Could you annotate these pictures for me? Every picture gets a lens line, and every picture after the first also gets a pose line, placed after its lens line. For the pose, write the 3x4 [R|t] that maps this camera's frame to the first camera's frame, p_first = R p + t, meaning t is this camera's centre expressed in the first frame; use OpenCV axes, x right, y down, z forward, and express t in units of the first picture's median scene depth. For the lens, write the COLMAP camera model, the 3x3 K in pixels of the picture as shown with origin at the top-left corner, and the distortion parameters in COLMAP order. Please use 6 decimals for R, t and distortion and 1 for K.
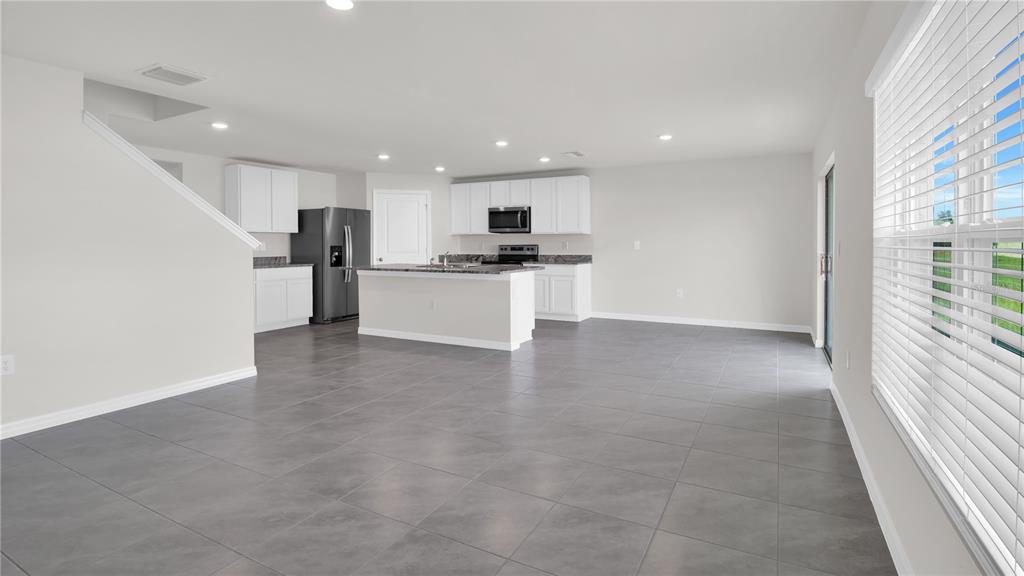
lens RADIAL K [[486.6, 0, 514.8], [0, 486.6, 253.9], [0, 0, 1]] dist [0.000660, -0.000004]
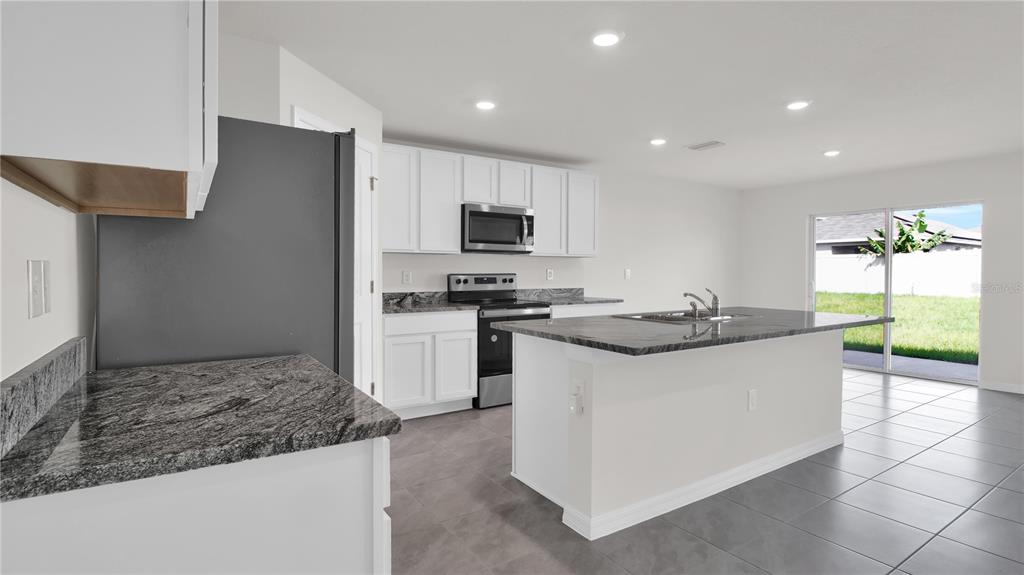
lens RADIAL K [[502.4, 0, 511.5], [0, 502.4, 280.0], [0, 0, 1]] dist [0.000170, 0.000023]
pose [[0.467010, -0.014075, 0.884140, -0.532685], [0.013096, 0.999874, 0.009000, -0.016764], [-0.884155, 0.007376, 0.467136, 0.734615]]
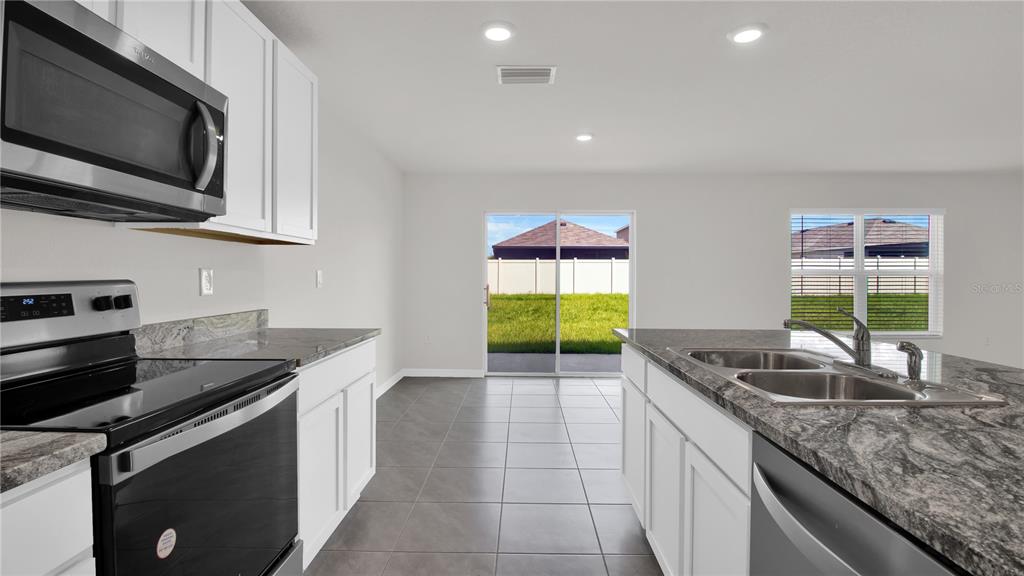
lens RADIAL K [[481.3, 0, 512.0], [0, 481.3, 288.0], [0, 0, 1]] dist [-0.015443, 0.000034]
pose [[-0.462355, -0.022960, 0.886397, -0.211135], [0.012163, 0.999406, 0.032231, -0.020309], [-0.886611, 0.025683, -0.461802, 0.984072]]
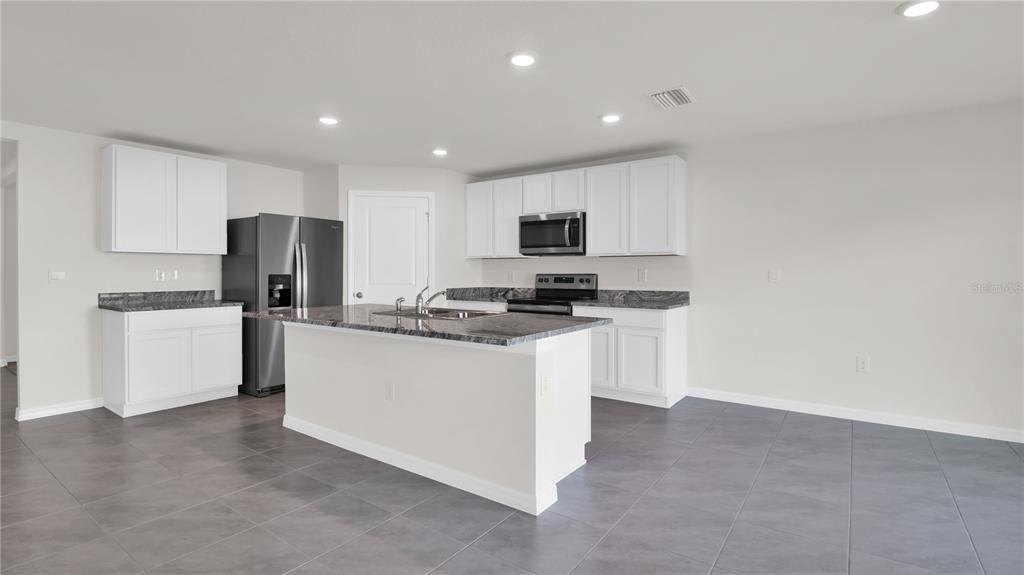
lens RADIAL K [[474.3, 0, 512.0], [0, 474.3, 287.5], [0, 0, 1]] dist [-0.000056, -0.000024]
pose [[0.991939, 0.007148, -0.126513, 0.016533], [-0.005500, 0.999896, 0.013368, -0.008929], [0.126595, -0.012565, 0.991875, 0.390072]]
